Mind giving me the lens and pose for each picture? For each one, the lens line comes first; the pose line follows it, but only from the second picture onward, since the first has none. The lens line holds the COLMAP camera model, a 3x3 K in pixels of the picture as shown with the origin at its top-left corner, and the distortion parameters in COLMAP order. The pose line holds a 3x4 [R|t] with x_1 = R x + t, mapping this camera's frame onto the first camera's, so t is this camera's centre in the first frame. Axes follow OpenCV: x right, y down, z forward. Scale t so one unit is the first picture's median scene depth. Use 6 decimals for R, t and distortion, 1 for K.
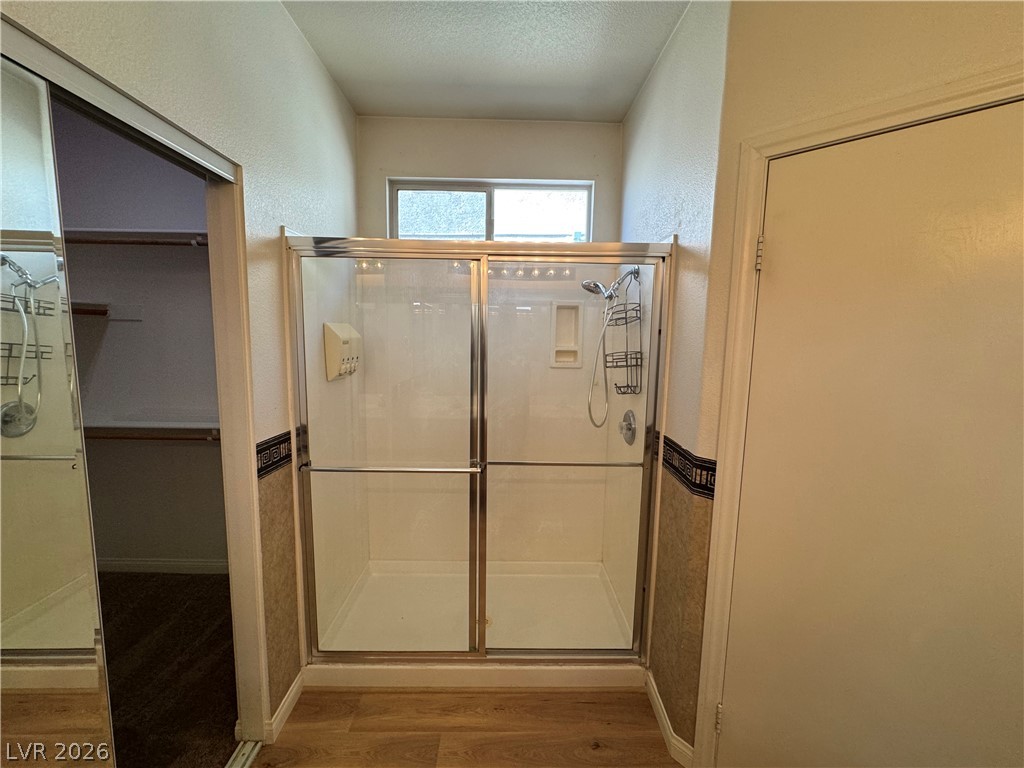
lens RADIAL K [[411.3, 0, 511.9], [0, 411.3, 382.0], [0, 0, 1]] dist [-0.003119, 0.000410]
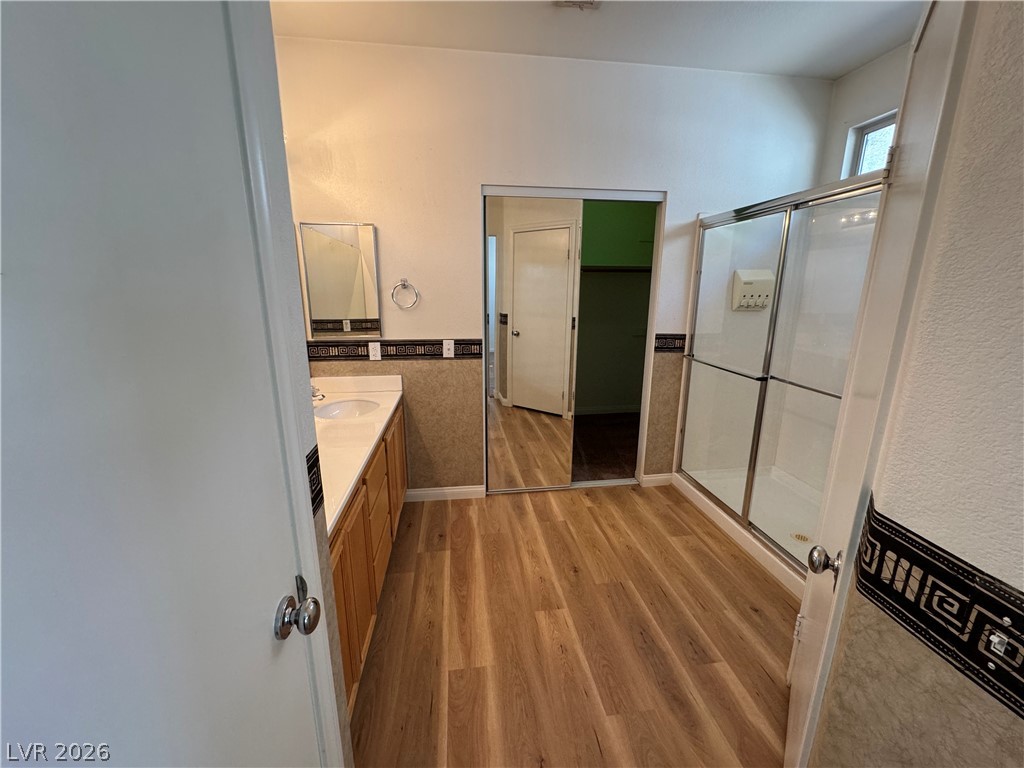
lens RADIAL K [[411.3, 0, 511.9], [0, 411.3, 382.0], [0, 0, 1]] dist [-0.003119, 0.000410]
pose [[0.116814, 0.208344, -0.971055, 1.088365], [-0.111942, 0.974280, 0.195570, 0.056598], [0.986825, 0.085856, 0.137132, 0.048962]]
